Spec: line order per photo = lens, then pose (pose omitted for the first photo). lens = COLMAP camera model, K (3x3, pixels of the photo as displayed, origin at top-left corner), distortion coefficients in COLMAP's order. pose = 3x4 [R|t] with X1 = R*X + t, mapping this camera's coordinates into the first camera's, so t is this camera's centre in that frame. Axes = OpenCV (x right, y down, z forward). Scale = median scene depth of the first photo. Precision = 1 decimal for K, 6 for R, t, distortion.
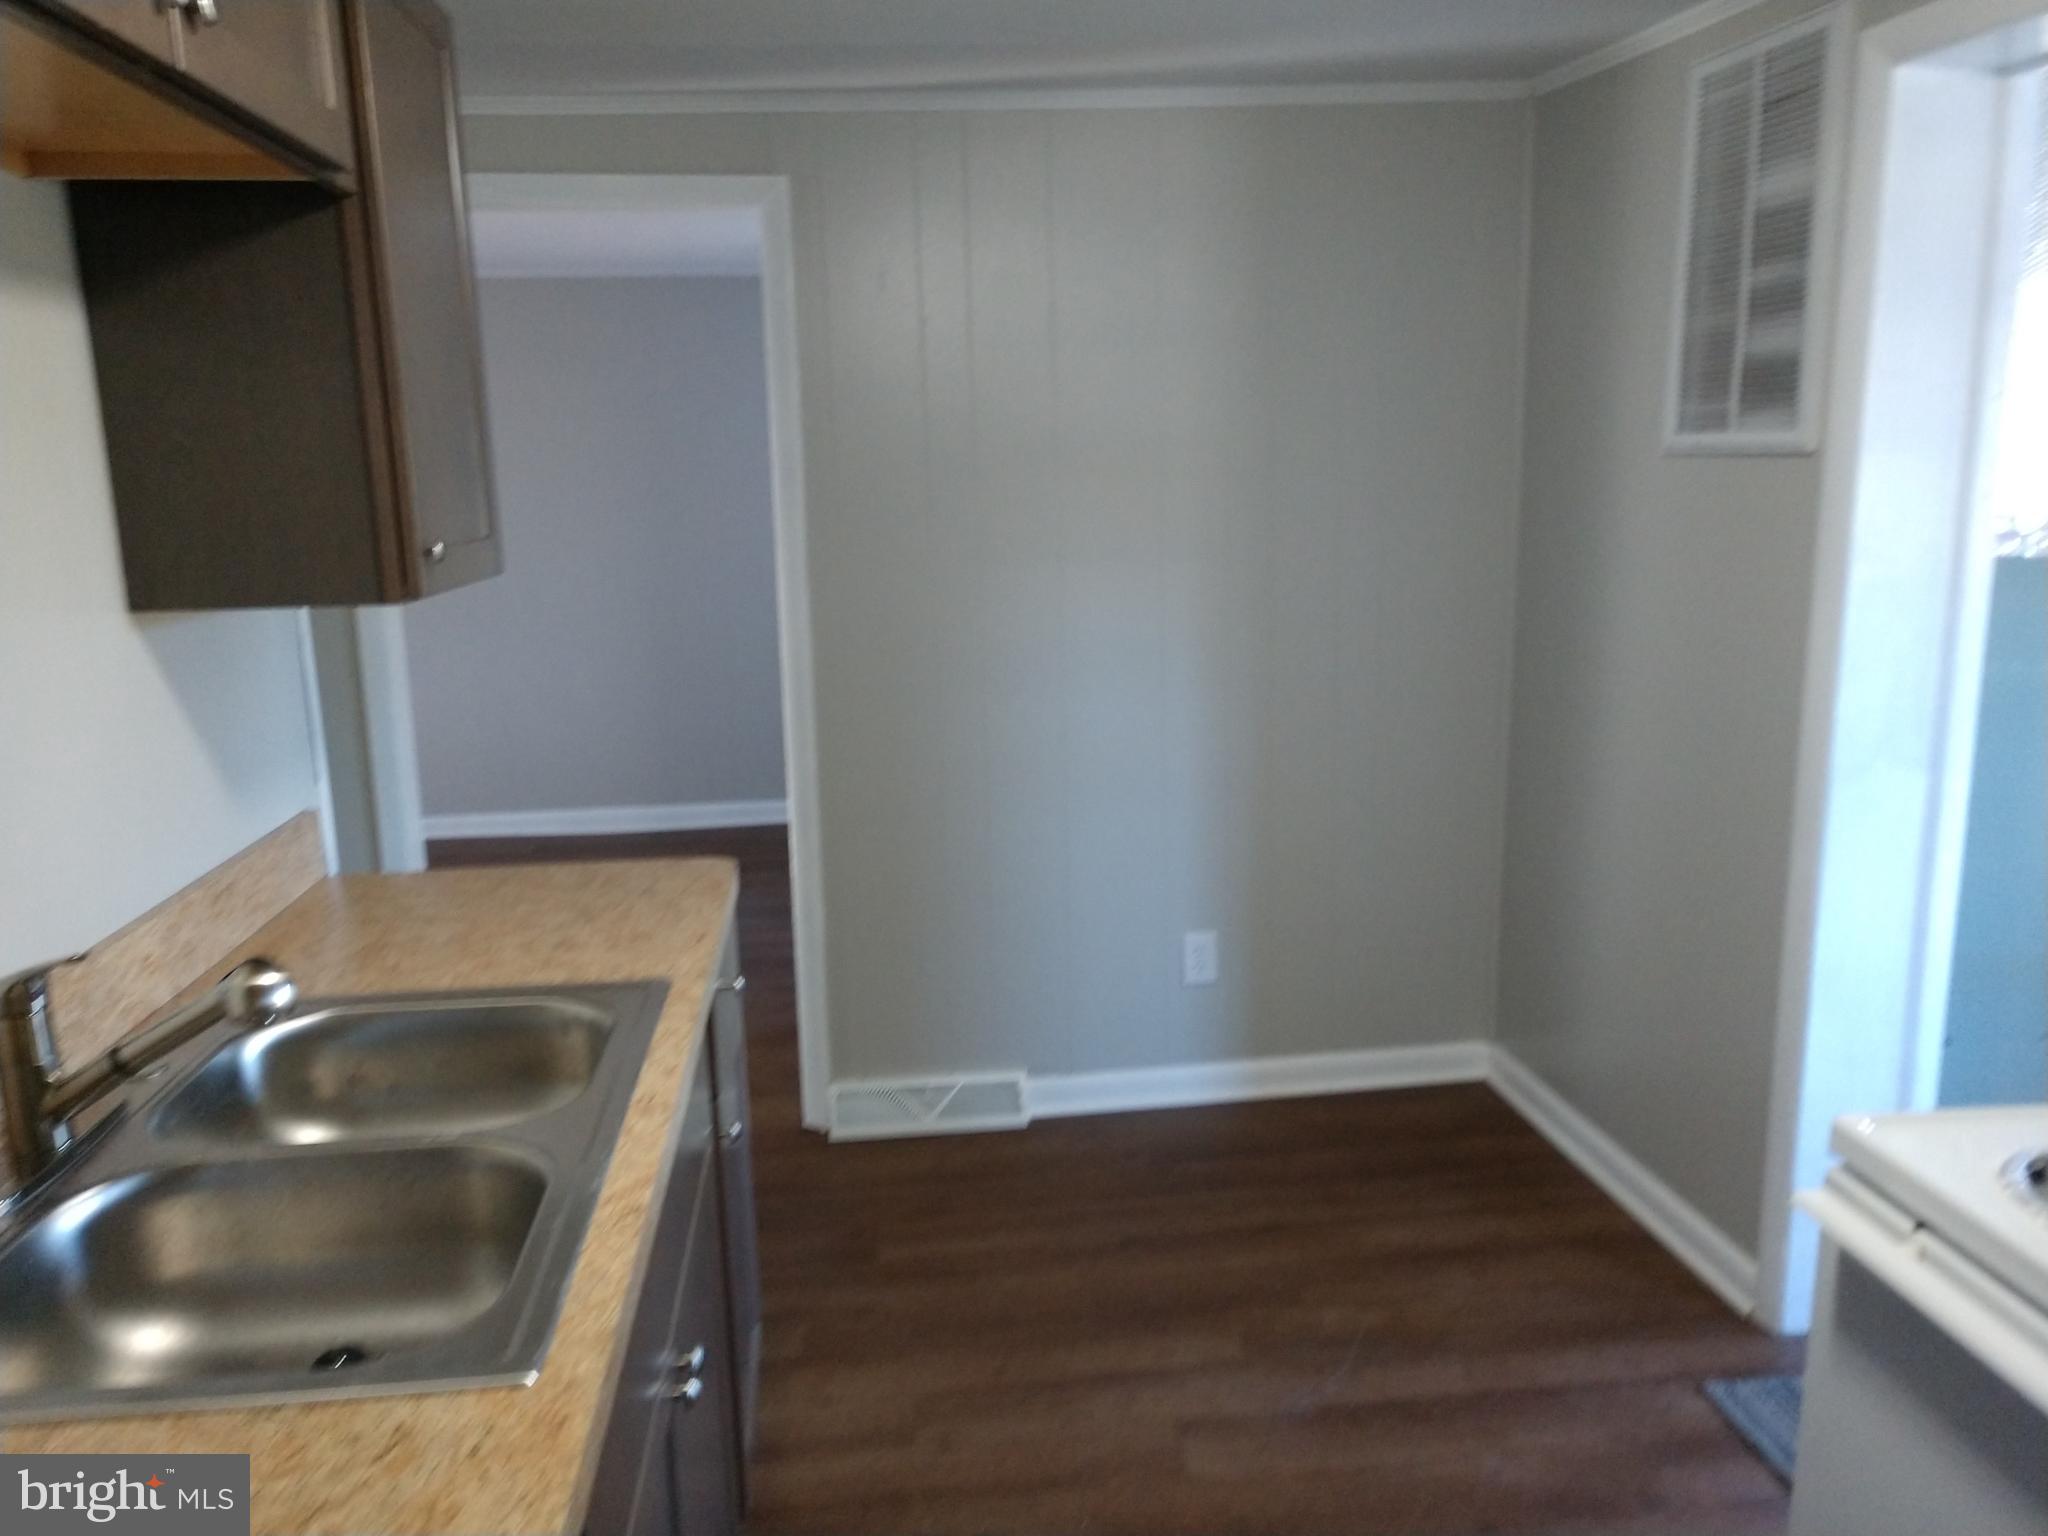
lens RADIAL K [[1548.7, 0, 1018.7], [0, 1548.7, 771.7], [0, 0, 1]] dist [0.013527, 0.003920]
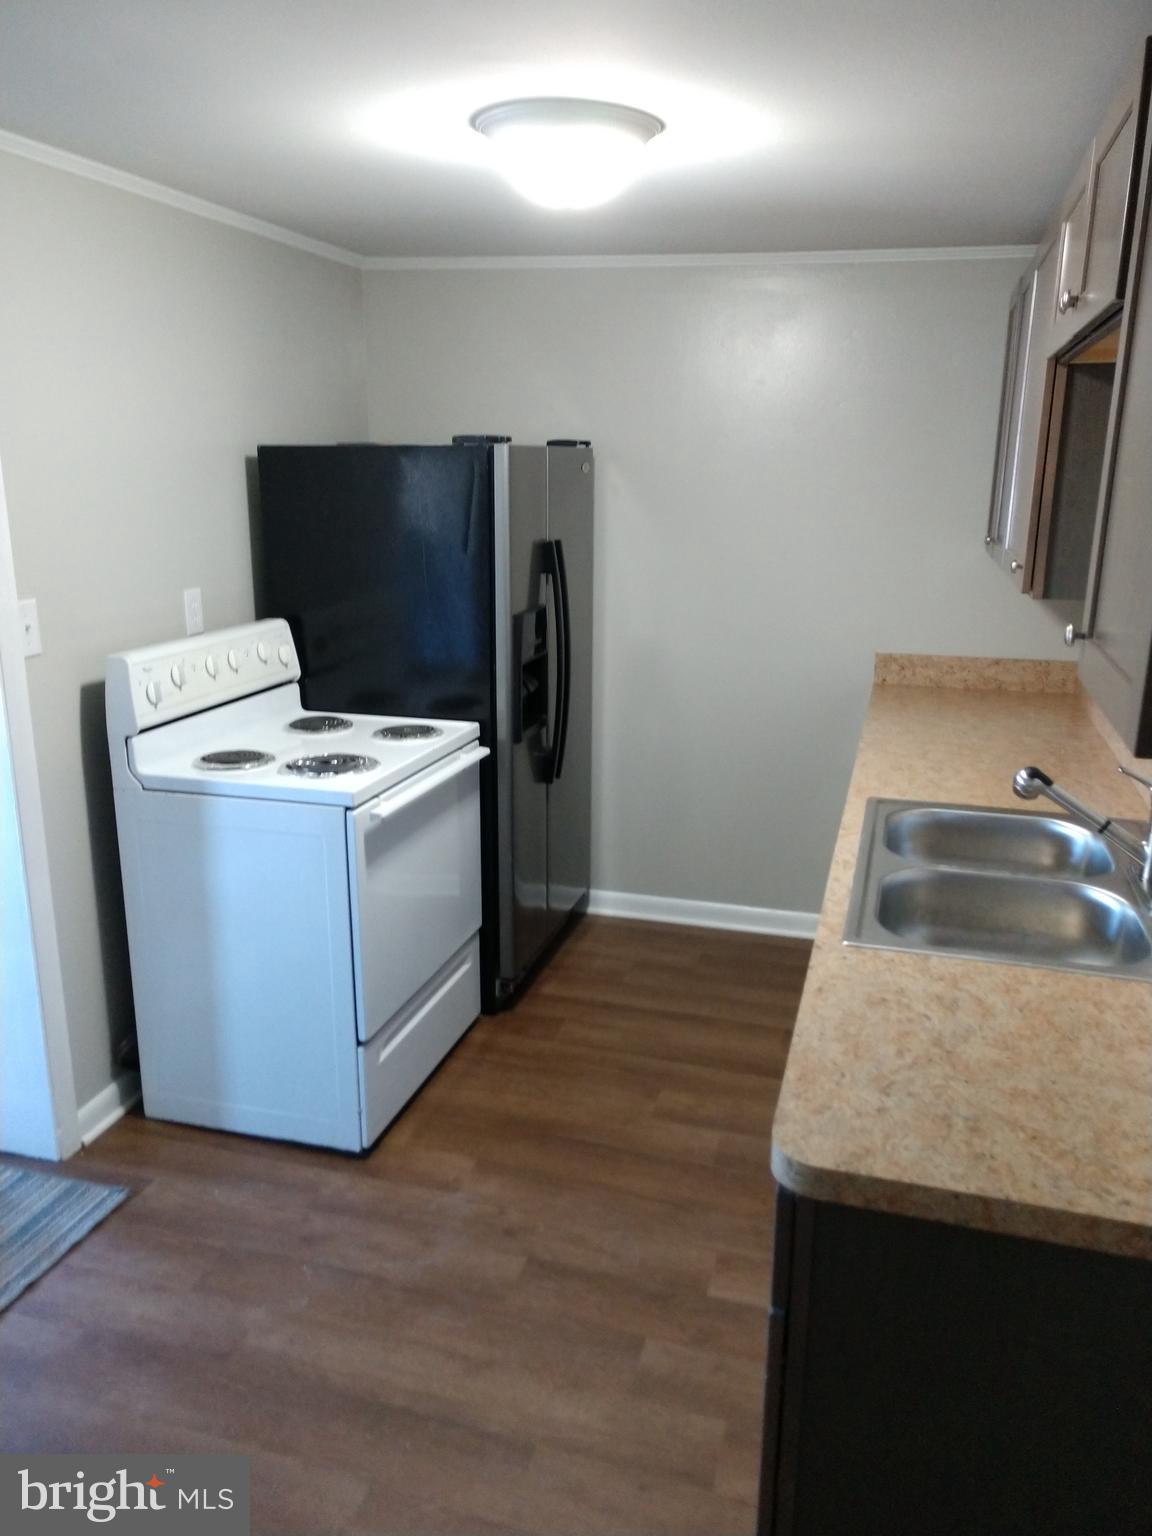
lens RADIAL K [[1161.5, 0, 572.7], [0, 1161.5, 766.7], [0, 0, 1]] dist [0.013527, 0.003920]
pose [[-0.921844, -0.087262, 0.377610, -0.342176], [0.086039, 0.903931, 0.418934, -0.390465], [-0.377891, 0.418680, -0.825776, 1.685163]]
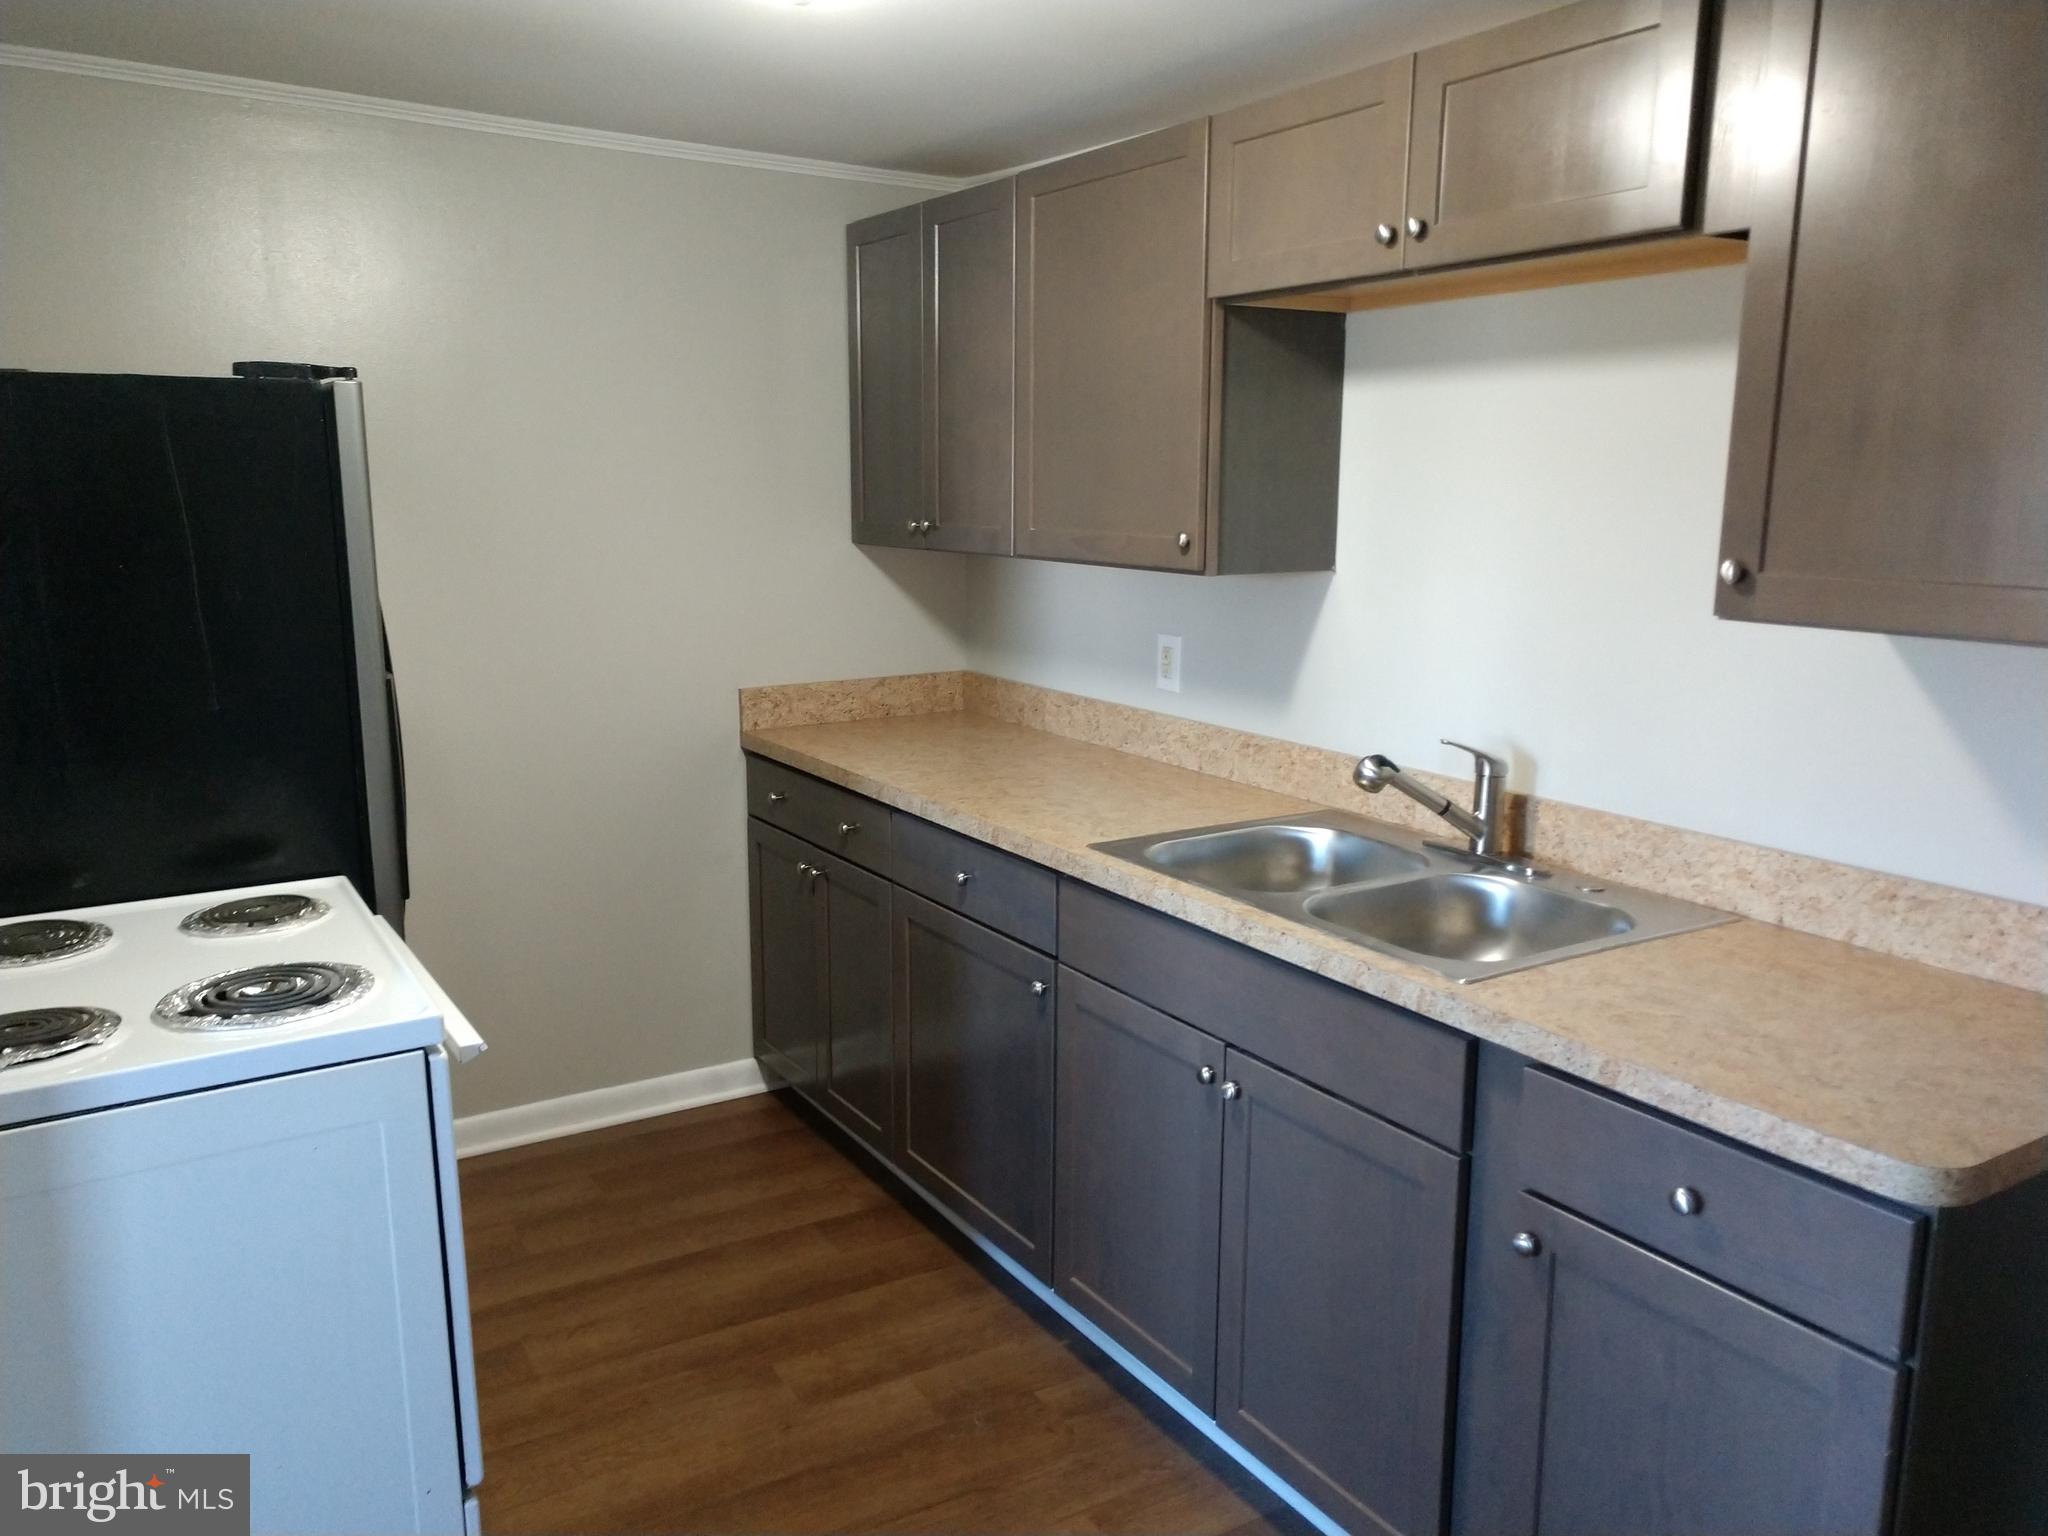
lens RADIAL K [[1548.7, 0, 1014.1], [0, 1548.7, 775.4], [0, 0, 1]] dist [0.013527, 0.003920]
pose [[-0.902150, 0.097753, -0.420201, 0.437536], [-0.072298, 0.925962, 0.370630, -0.333085], [0.425321, 0.364744, -0.828290, 1.560212]]
